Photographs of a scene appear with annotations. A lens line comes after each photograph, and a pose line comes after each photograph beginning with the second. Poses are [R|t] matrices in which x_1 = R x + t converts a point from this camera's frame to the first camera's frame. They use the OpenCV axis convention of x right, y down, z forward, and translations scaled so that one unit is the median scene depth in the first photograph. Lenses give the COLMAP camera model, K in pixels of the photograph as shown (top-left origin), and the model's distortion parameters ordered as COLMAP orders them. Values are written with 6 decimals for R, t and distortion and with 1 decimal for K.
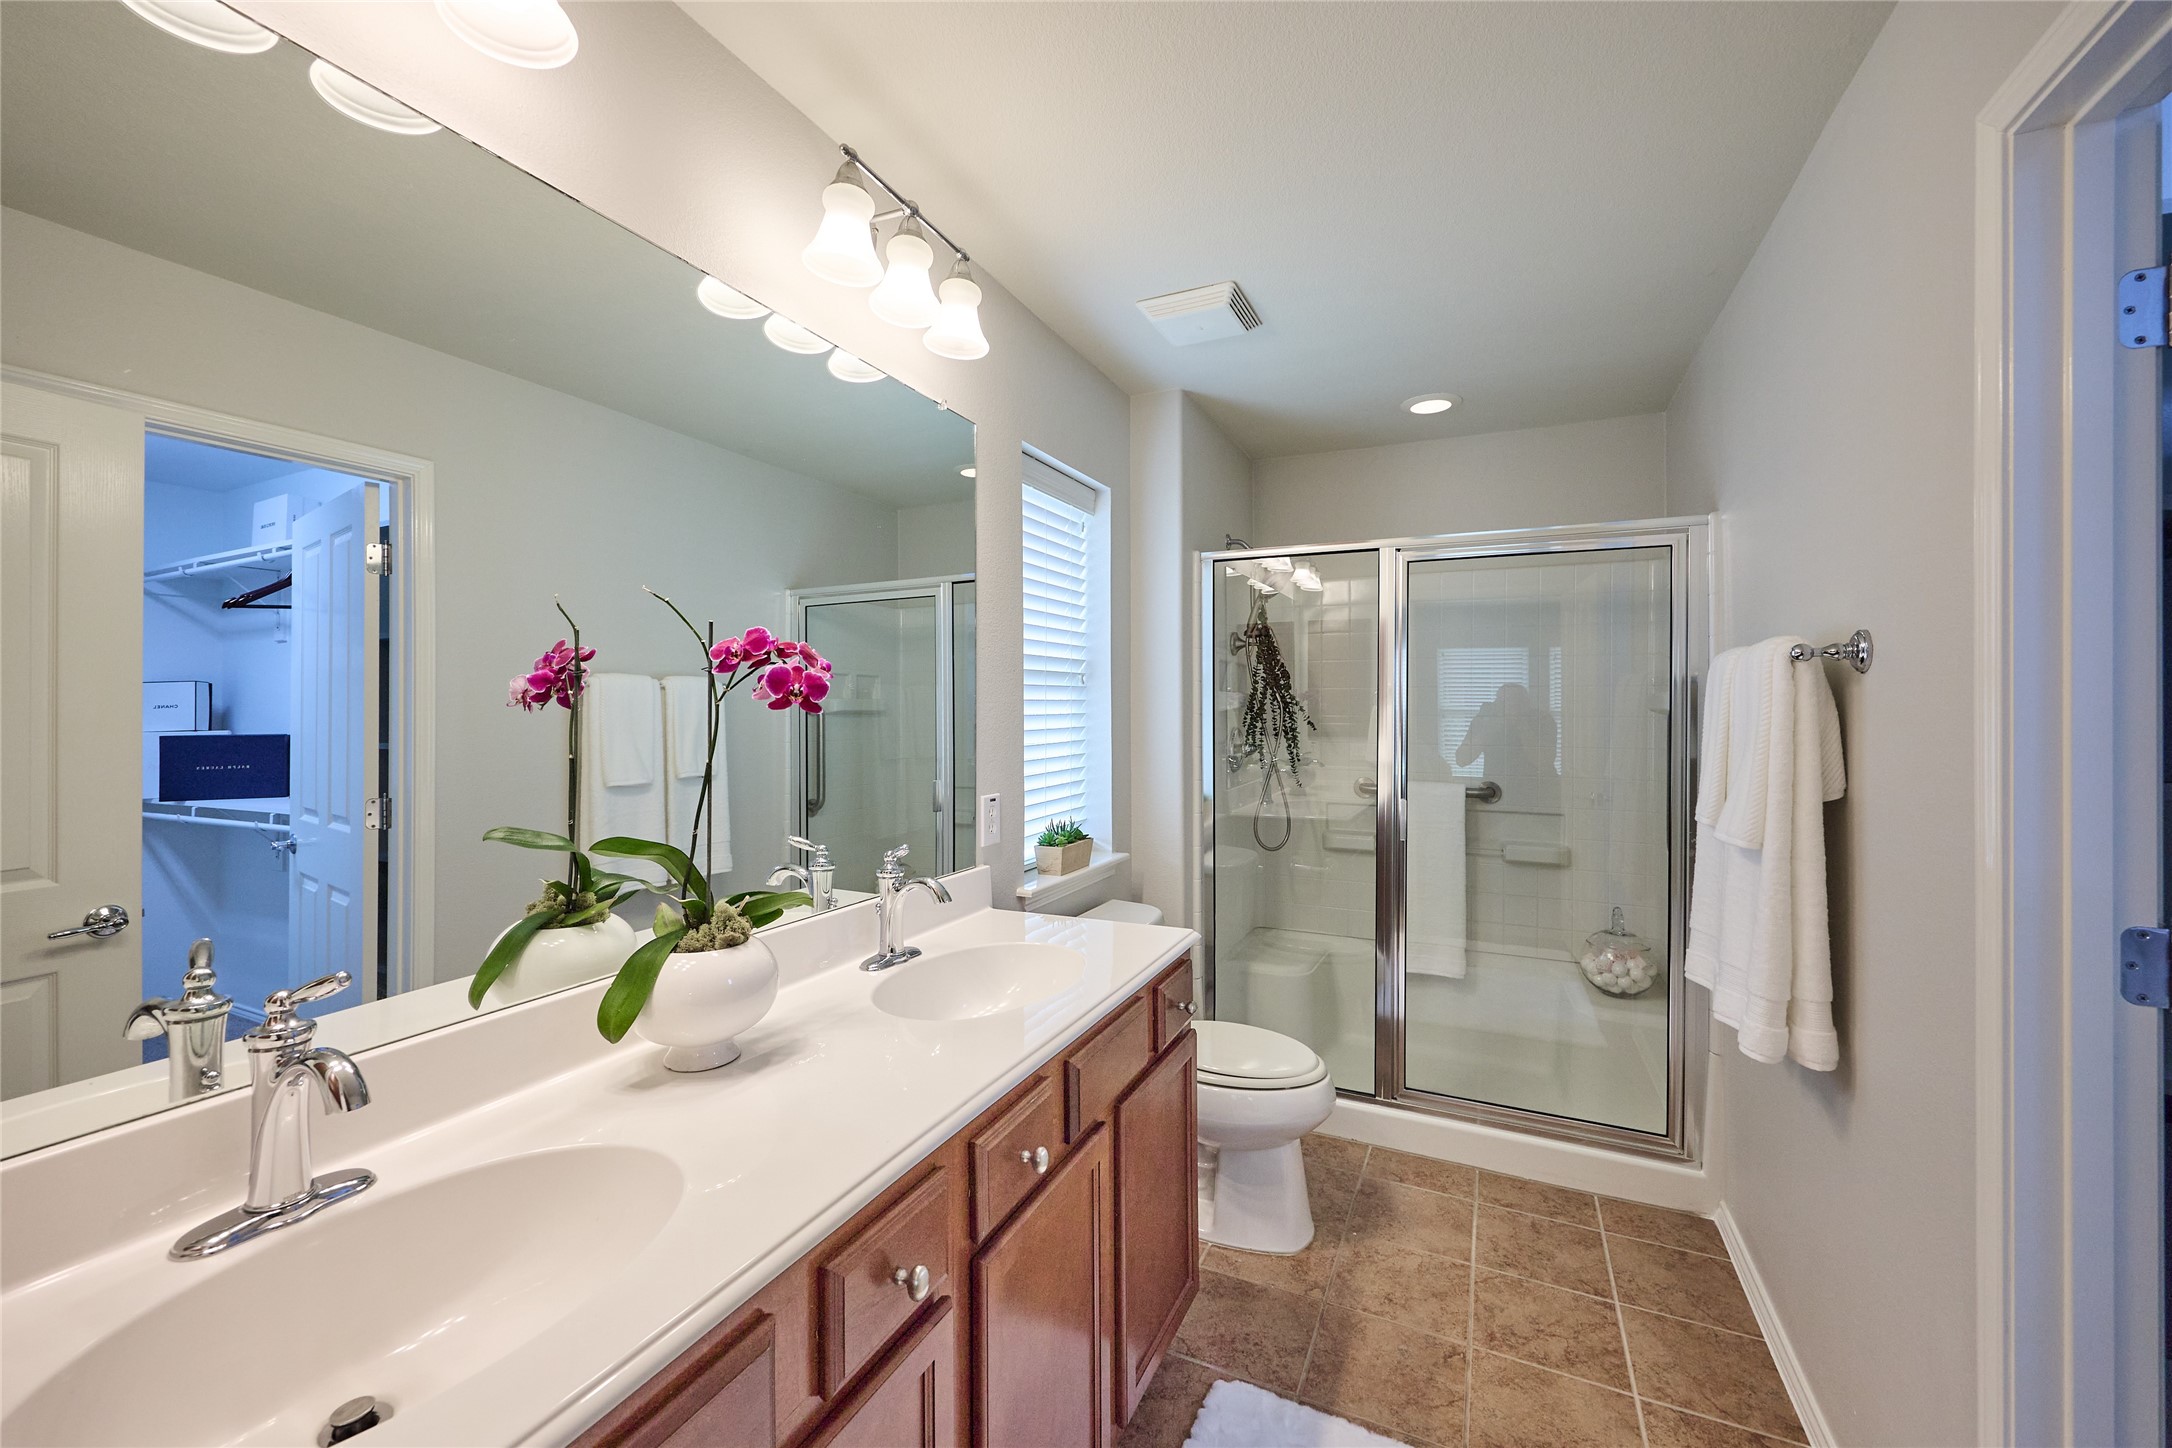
lens RADIAL K [[862.3, 0, 1080.3], [0, 862.3, 712.1], [0, 0, 1]] dist [-0.001026, -0.000041]
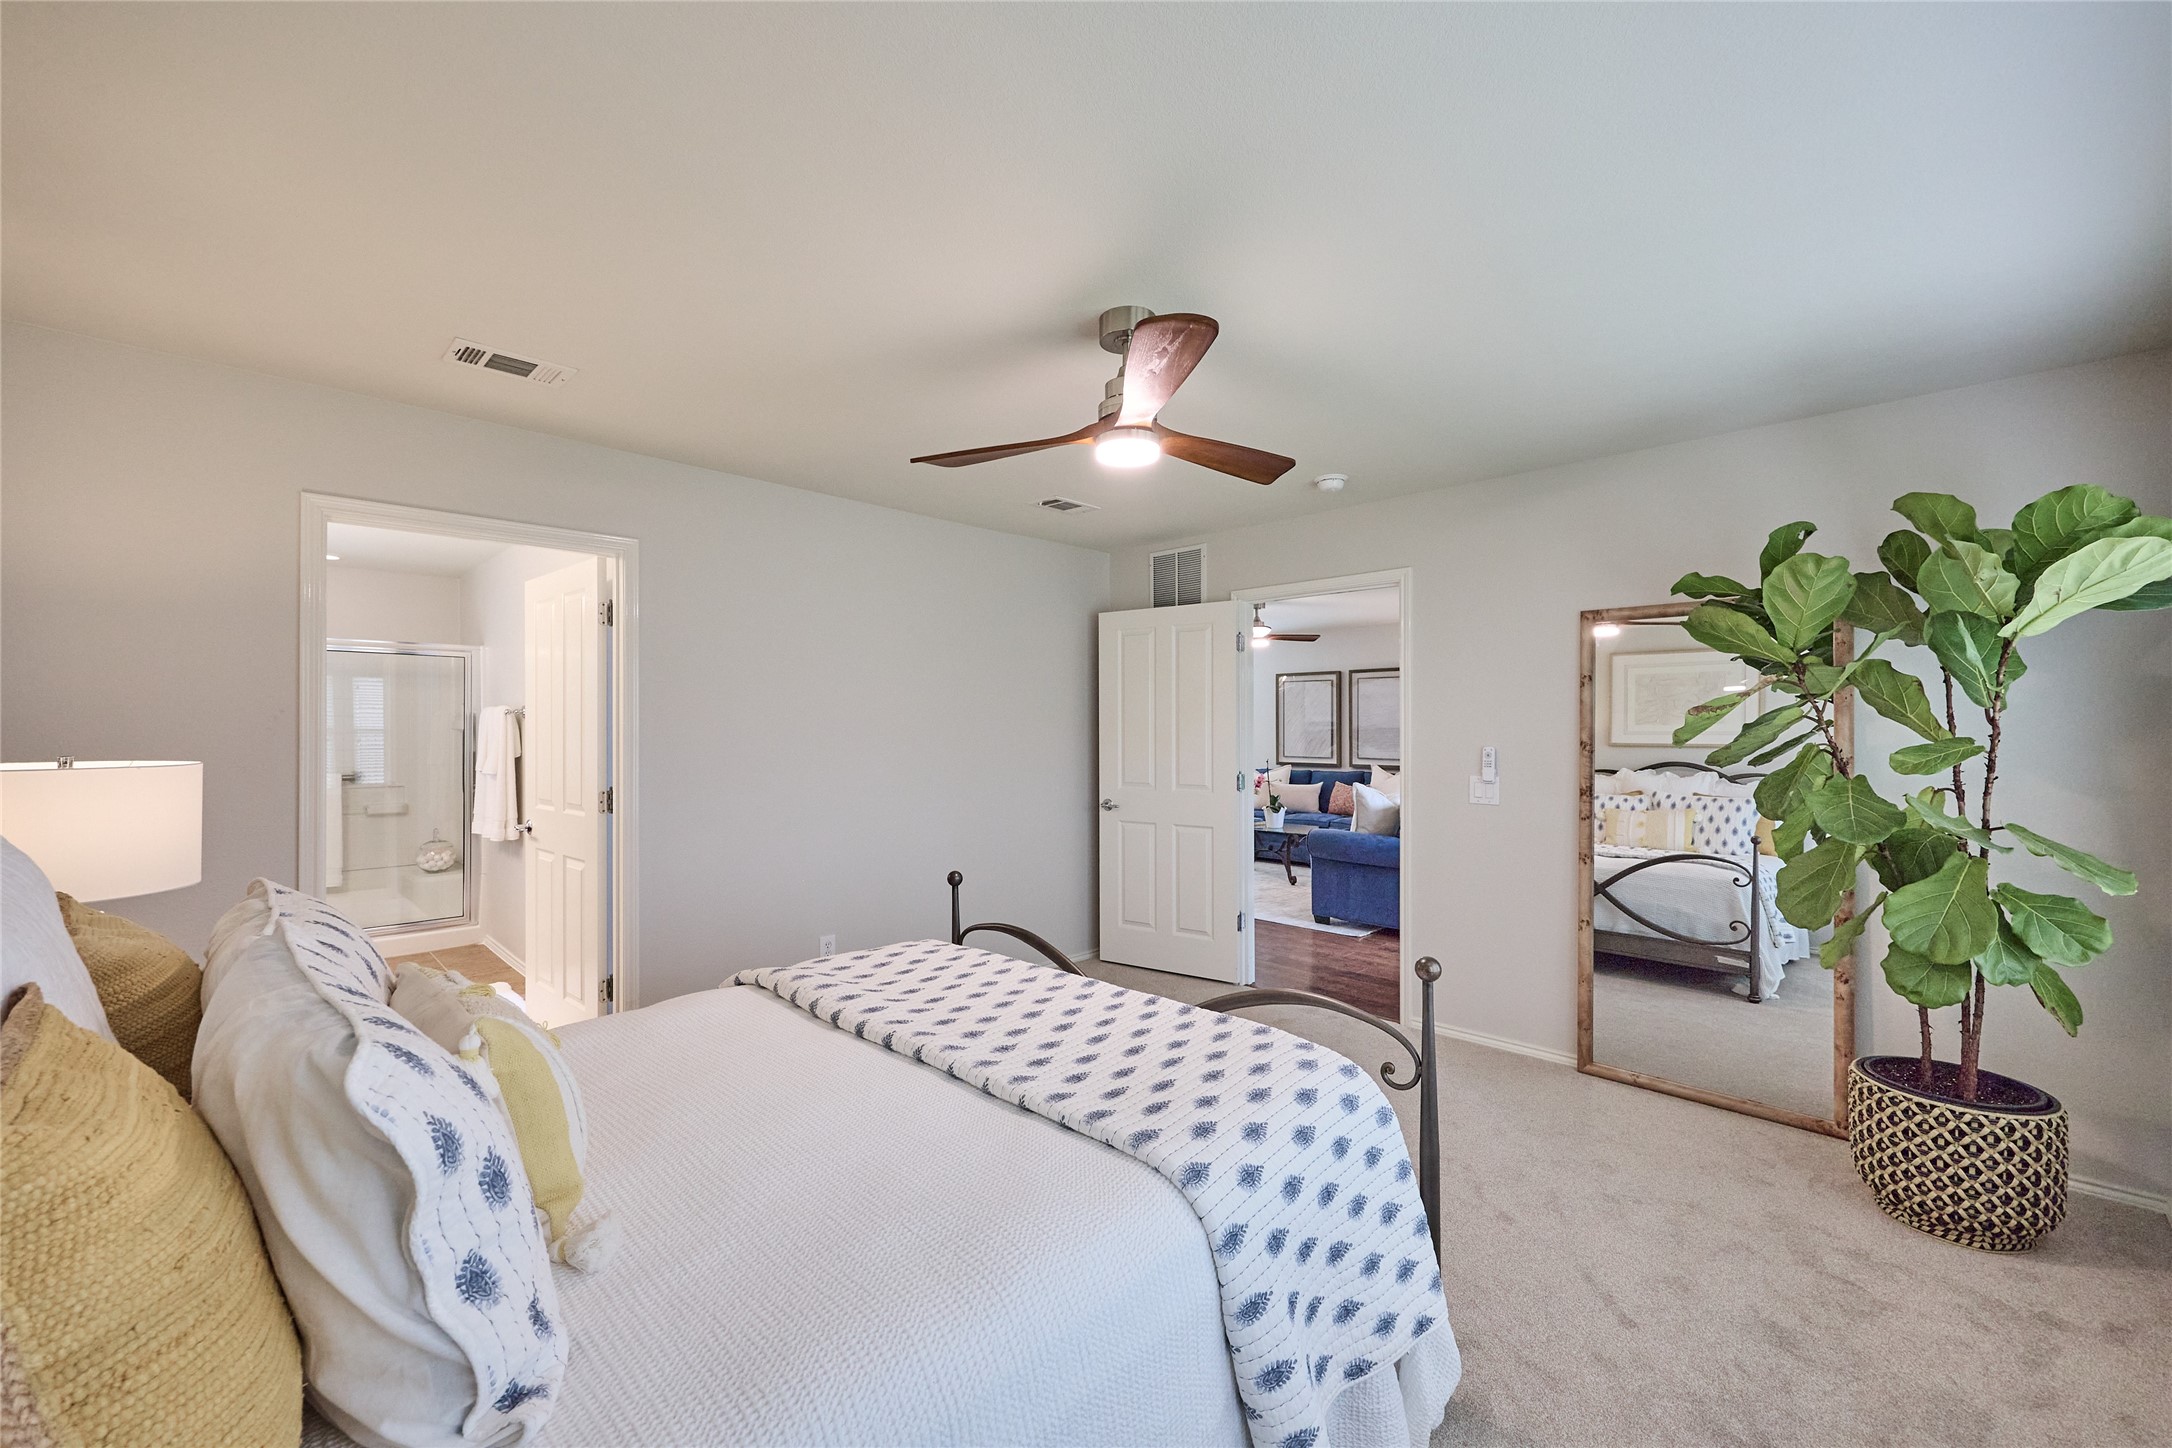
lens RADIAL K [[862.3, 0, 1080.3], [0, 862.3, 712.1], [0, 0, 1]] dist [-0.001026, -0.000041]
pose [[0.328619, -0.000633, 0.944463, -1.366126], [0.011533, 0.999928, -0.003342, -0.030292], [-0.944392, 0.011991, 0.328602, -1.891330]]
